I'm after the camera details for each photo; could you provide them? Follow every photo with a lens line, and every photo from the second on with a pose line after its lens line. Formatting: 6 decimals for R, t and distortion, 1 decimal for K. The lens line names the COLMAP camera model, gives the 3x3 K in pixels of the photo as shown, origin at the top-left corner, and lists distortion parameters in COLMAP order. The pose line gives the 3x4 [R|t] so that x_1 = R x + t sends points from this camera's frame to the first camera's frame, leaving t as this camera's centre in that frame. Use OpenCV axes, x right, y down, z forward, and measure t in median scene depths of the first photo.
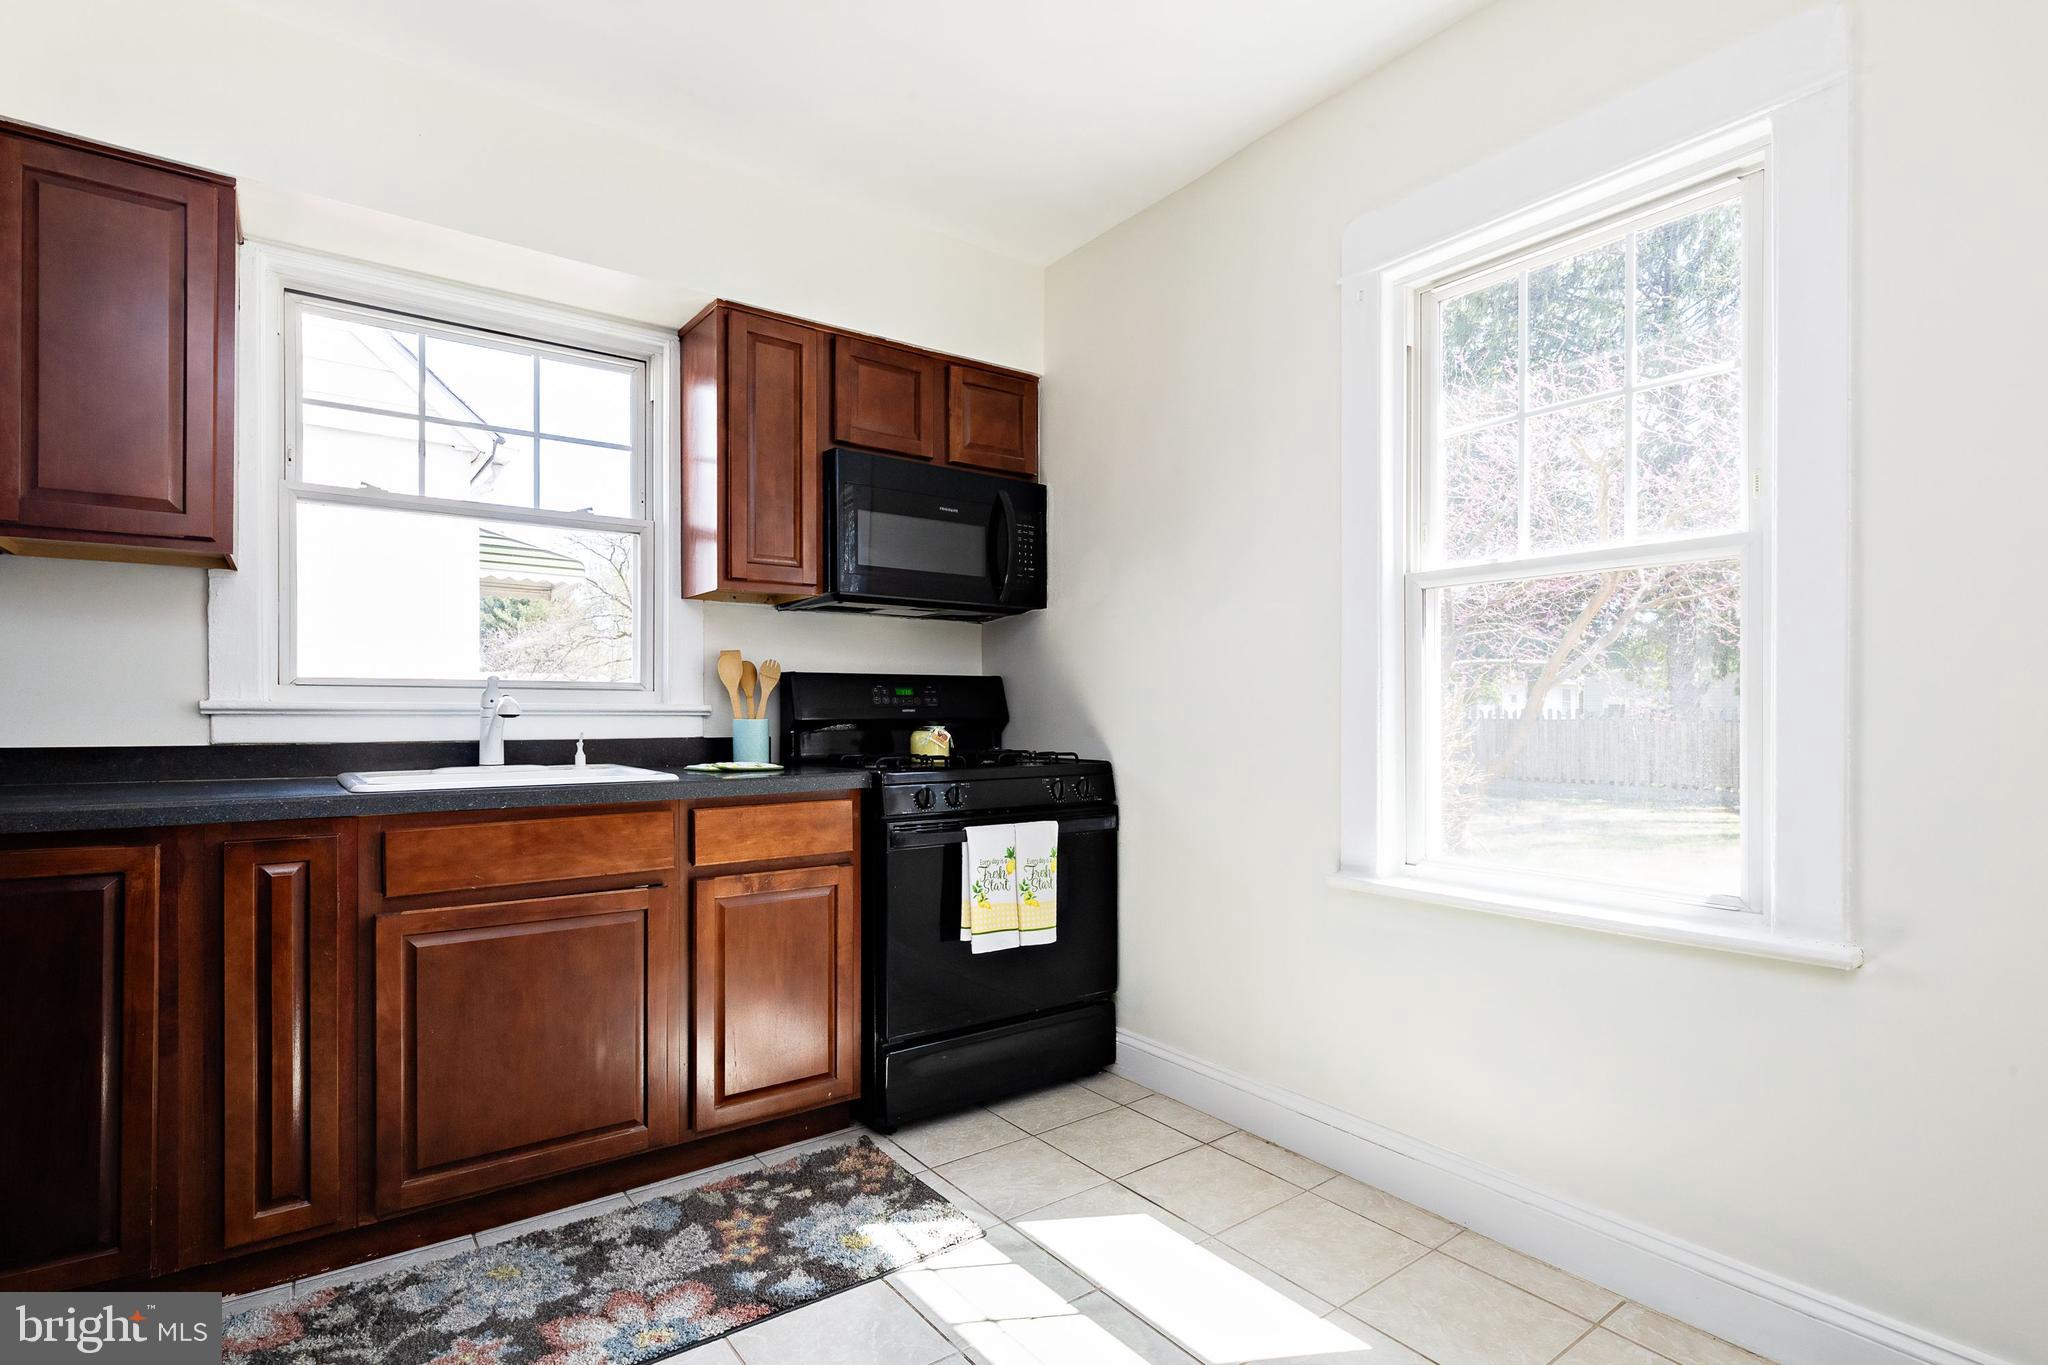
lens RADIAL K [[994.0, 0, 1011.2], [0, 994.0, 713.4], [0, 0, 1]] dist [-0.001925, -0.000653]
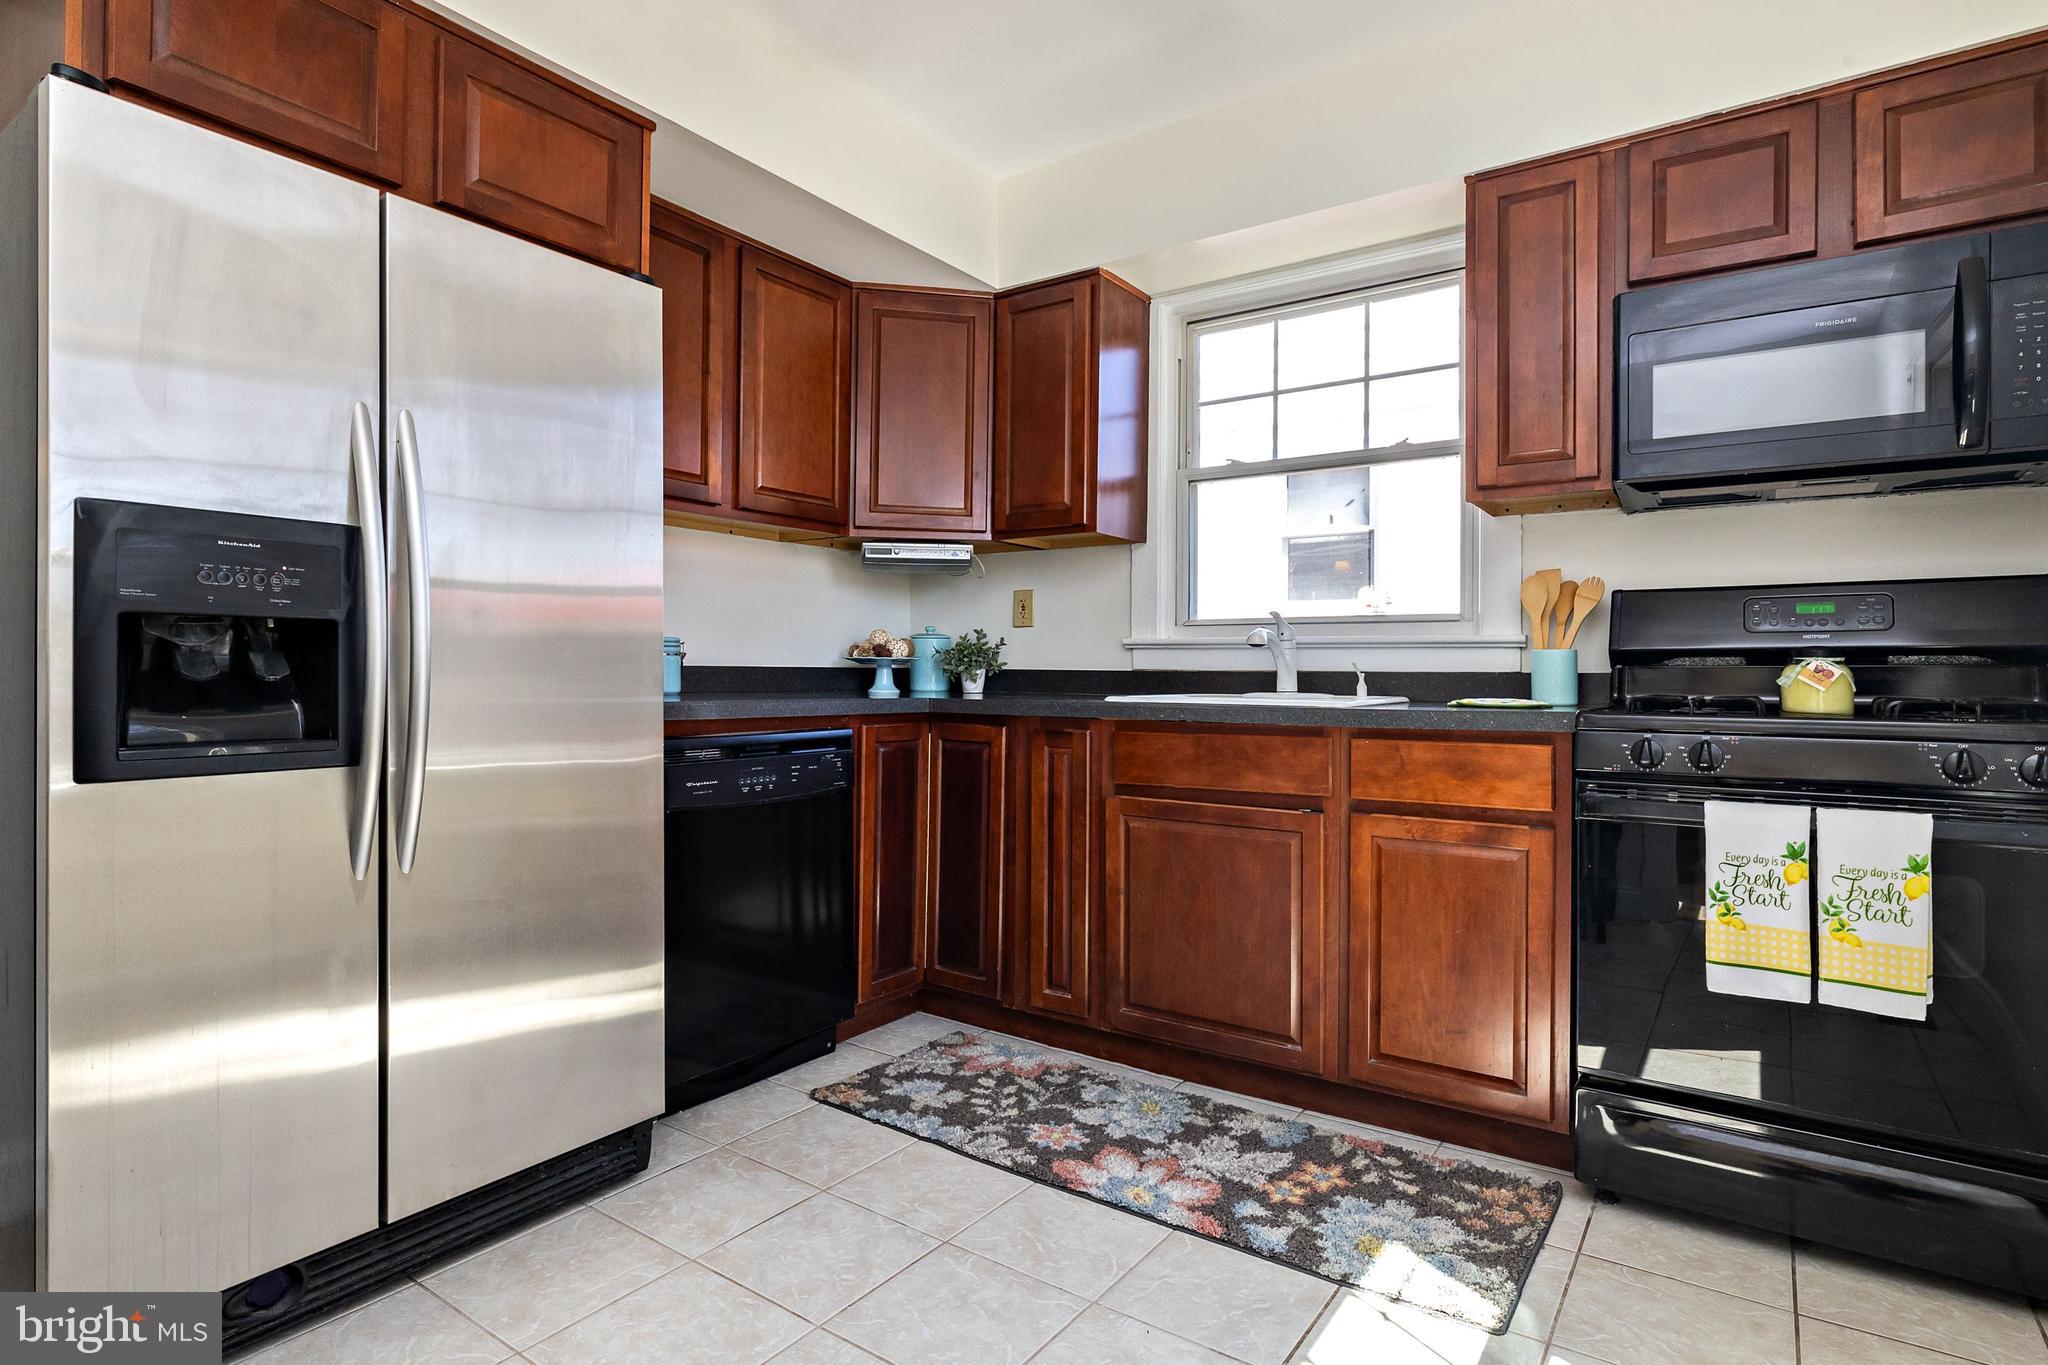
lens RADIAL K [[1050.0, 0, 1034.5], [0, 1050.0, 668.0], [0, 0, 1]] dist [-0.008032, 0.001918]
pose [[0.333048, -0.002322, -0.942907, 0.487222], [-0.008645, 0.999947, -0.005516, 0.033900], [0.942870, 0.009989, 0.333010, 0.344608]]
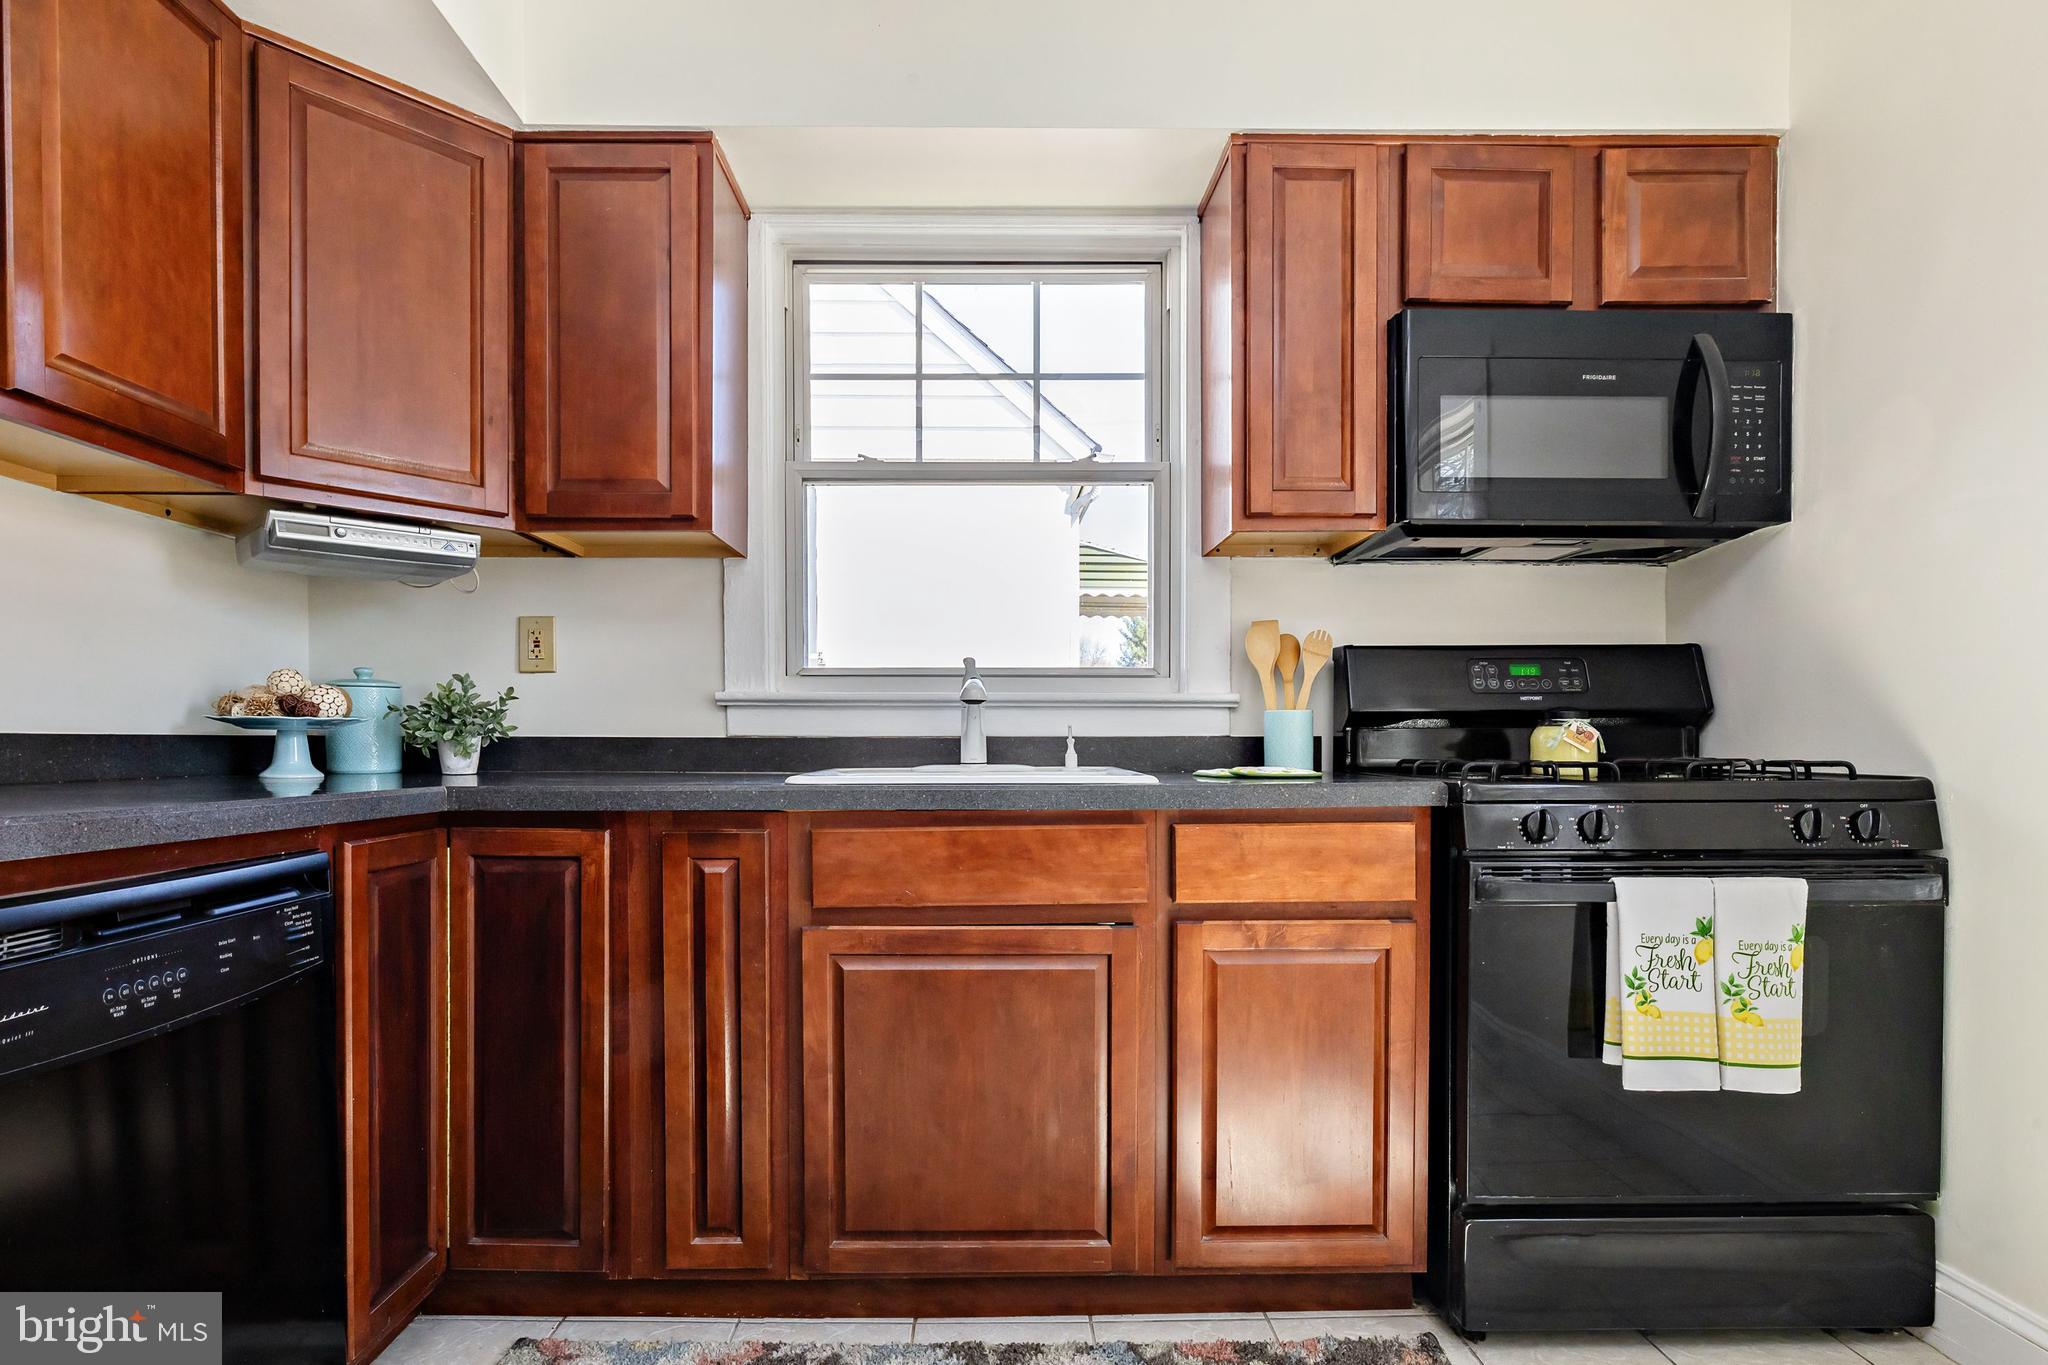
lens RADIAL K [[1050.0, 0, 1000.9], [0, 1050.0, 762.9], [0, 0, 1]] dist [-0.008032, 0.001918]
pose [[0.814911, 0.010419, -0.579493, 0.018822], [0.000960, 0.999813, 0.019325, 0.033676], [0.579585, -0.016305, 0.814748, 0.278798]]
